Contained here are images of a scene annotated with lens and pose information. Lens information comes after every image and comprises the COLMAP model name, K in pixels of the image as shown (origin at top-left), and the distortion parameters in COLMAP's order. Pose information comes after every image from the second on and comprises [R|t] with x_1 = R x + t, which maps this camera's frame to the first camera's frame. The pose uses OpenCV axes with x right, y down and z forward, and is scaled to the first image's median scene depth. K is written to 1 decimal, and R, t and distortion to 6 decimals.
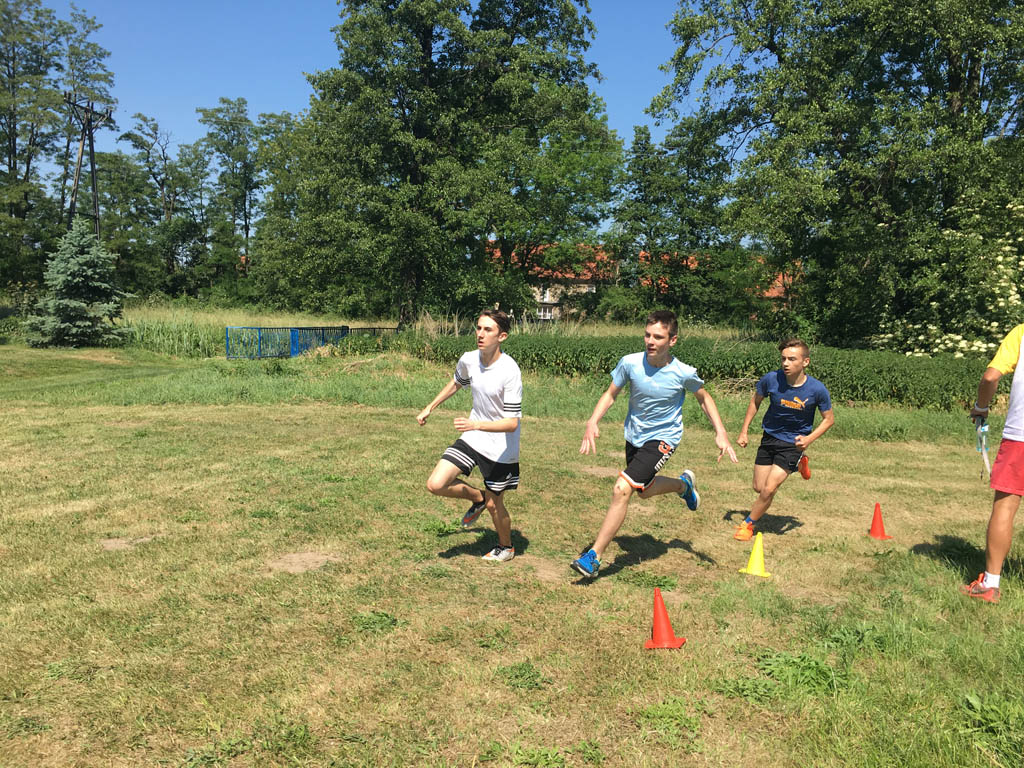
lens RADIAL K [[866.5, 0, 509.3], [0, 866.5, 374.6], [0, 0, 1]] dist [0.084620, -0.103732]
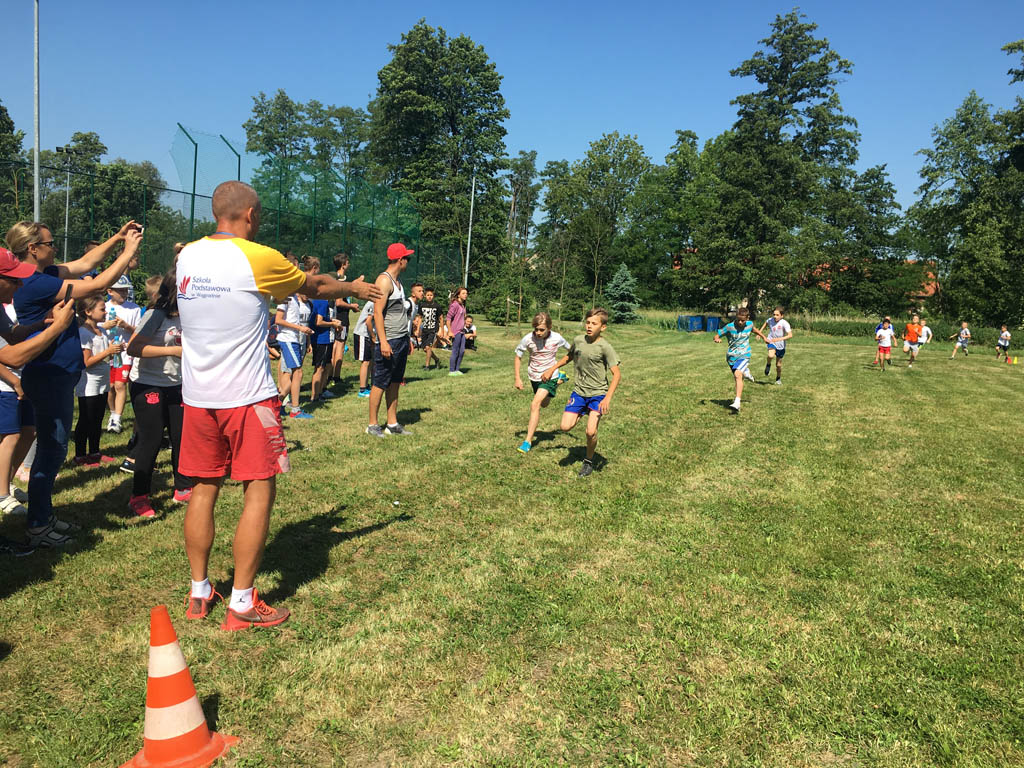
lens RADIAL K [[866.5, 0, 511.4], [0, 866.5, 381.7], [0, 0, 1]] dist [0.084620, -0.103732]
pose [[0.994492, 0.026887, -0.101307, -0.482056], [-0.024678, 0.999431, 0.022998, 0.060916], [0.101868, -0.020372, 0.994589, -1.026557]]
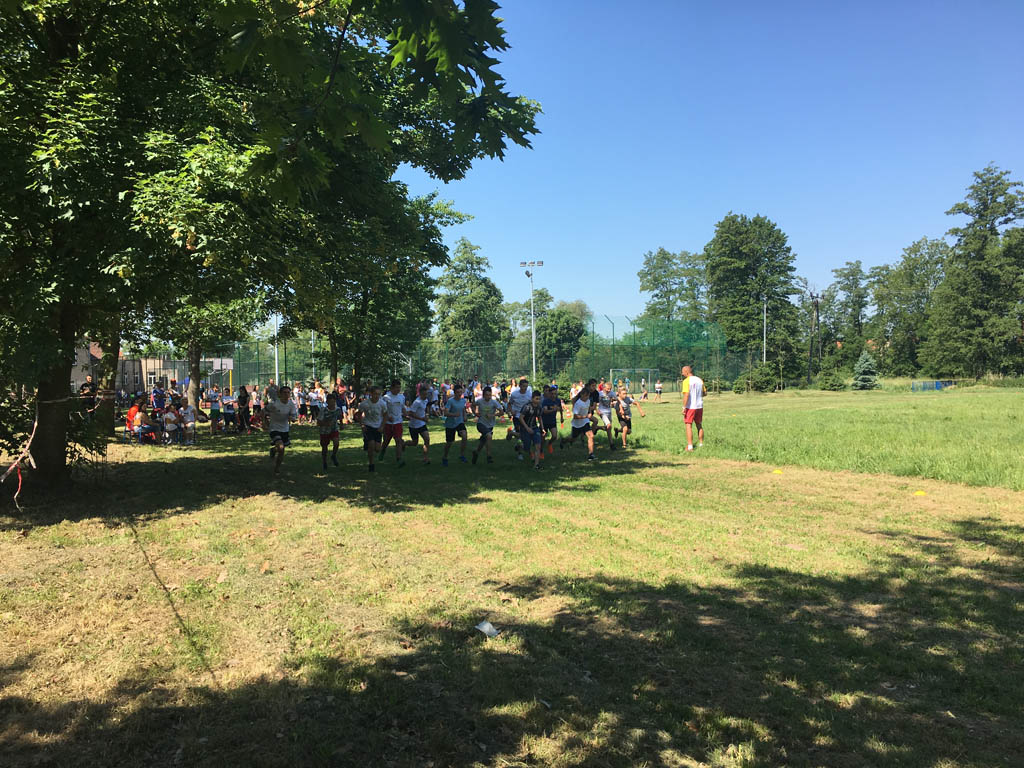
lens RADIAL K [[866.5, 0, 510.2], [0, 866.5, 367.5], [0, 0, 1]] dist [0.084620, -0.103732]
pose [[0.833818, -0.065260, -0.548169, 0.171248], [0.013760, 0.995136, -0.097541, 0.163024], [0.551868, 0.073788, 0.830660, -2.167978]]
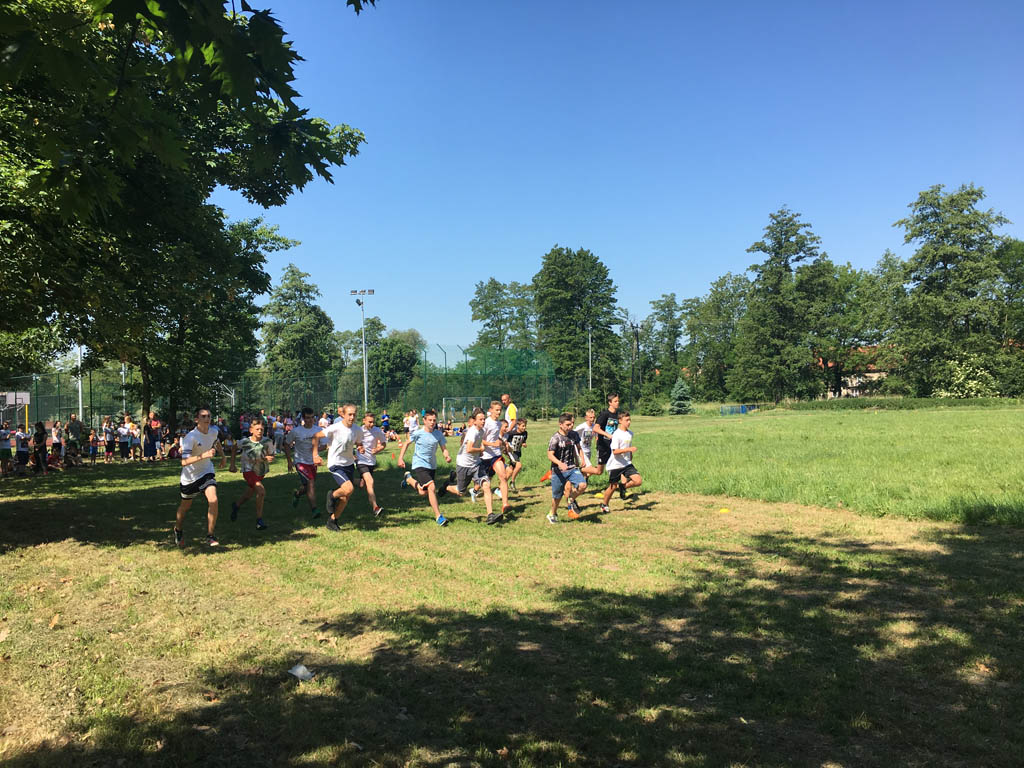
lens RADIAL K [[866.5, 0, 512.7], [0, 866.5, 368.7], [0, 0, 1]] dist [0.084620, -0.103732]
pose [[0.922789, -0.088312, -0.375049, 0.174134], [0.044719, 0.991349, -0.123403, 0.162763], [0.382702, 0.097103, 0.918755, -2.166650]]
